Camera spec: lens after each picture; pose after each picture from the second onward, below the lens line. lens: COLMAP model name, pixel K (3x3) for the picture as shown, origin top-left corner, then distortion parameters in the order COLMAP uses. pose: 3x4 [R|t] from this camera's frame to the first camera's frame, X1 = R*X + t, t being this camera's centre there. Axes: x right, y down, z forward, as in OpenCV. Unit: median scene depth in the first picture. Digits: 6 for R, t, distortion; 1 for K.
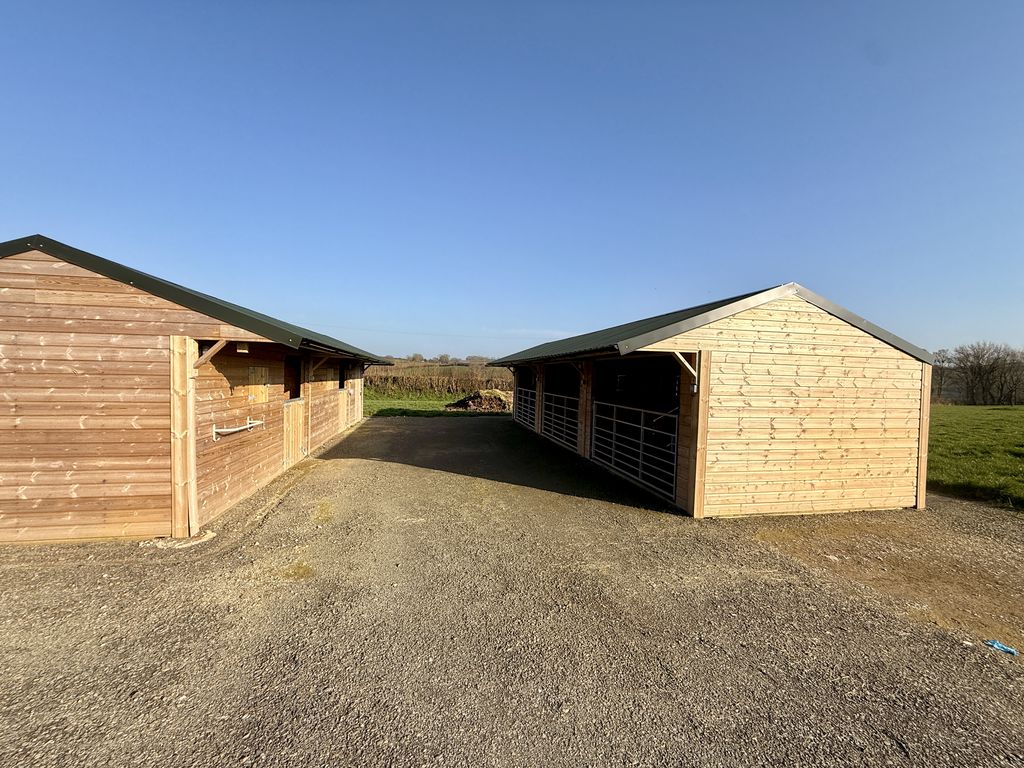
lens RADIAL K [[410.2, 0, 511.1], [0, 410.2, 386.3], [0, 0, 1]] dist [0.001001, 0.000020]
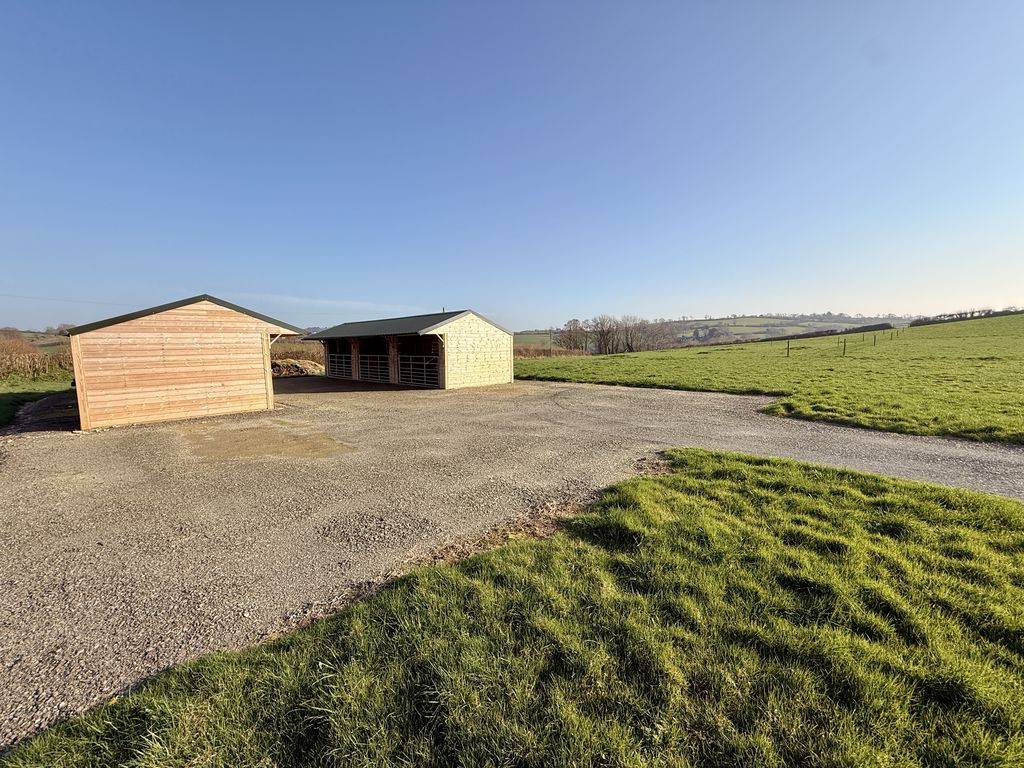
lens RADIAL K [[410.2, 0, 507.2], [0, 410.2, 379.8], [0, 0, 1]] dist [0.001001, 0.000020]
pose [[0.829439, -0.083426, 0.552332, -0.083416], [0.049744, 0.995887, 0.075721, 0.004364], [-0.556377, -0.035331, 0.830178, -0.177817]]
